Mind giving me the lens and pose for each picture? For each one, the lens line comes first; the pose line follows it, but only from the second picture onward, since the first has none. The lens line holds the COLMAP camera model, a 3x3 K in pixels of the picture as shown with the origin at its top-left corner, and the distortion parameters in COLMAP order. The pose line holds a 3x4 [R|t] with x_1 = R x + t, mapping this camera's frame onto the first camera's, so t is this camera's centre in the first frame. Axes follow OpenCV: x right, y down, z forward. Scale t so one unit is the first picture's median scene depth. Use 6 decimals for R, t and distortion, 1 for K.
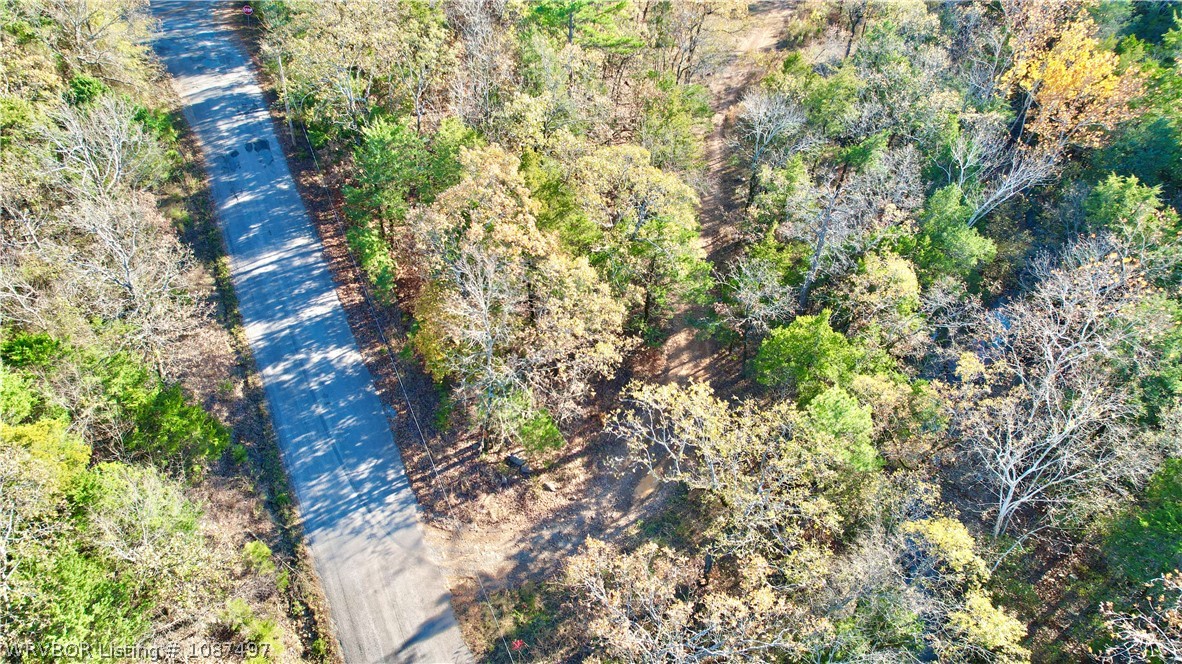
lens RADIAL K [[759.8, 0, 586.9], [0, 759.8, 335.8], [0, 0, 1]] dist [-0.074395, 0.067361]
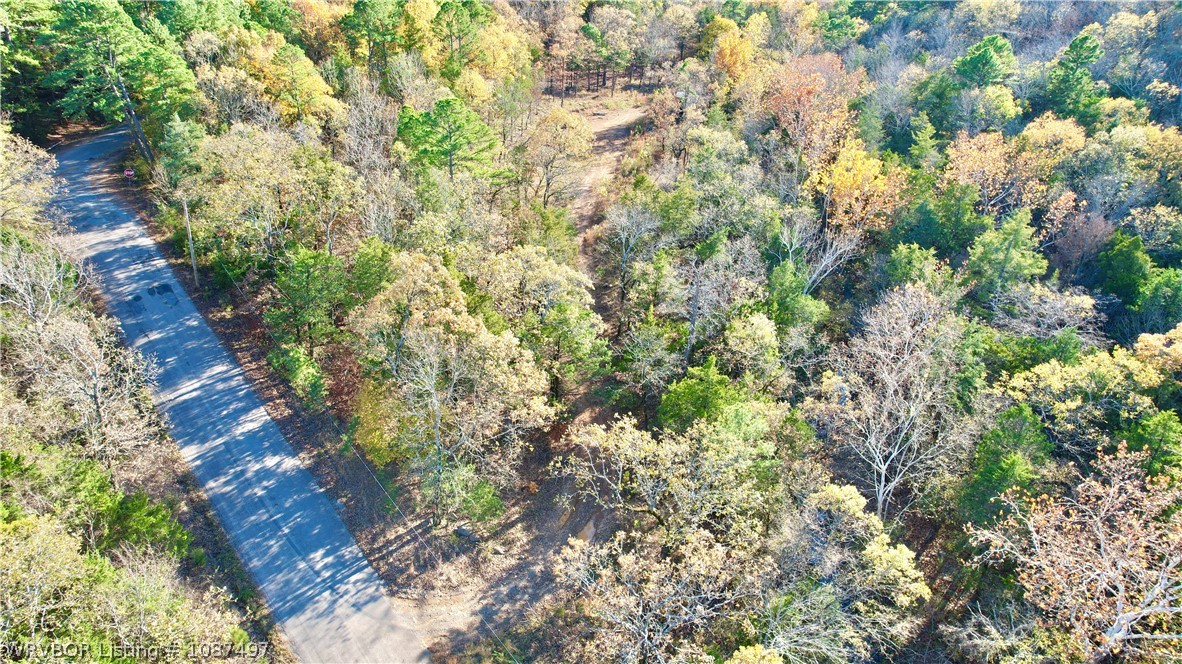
lens RADIAL K [[759.8, 0, 592.6], [0, 759.8, 345.0], [0, 0, 1]] dist [-0.074395, 0.067361]
pose [[0.971599, -0.108953, 0.210059, -0.101417], [0.146501, 0.974073, -0.172391, 0.107149], [-0.185830, 0.198269, 0.962370, -0.112832]]
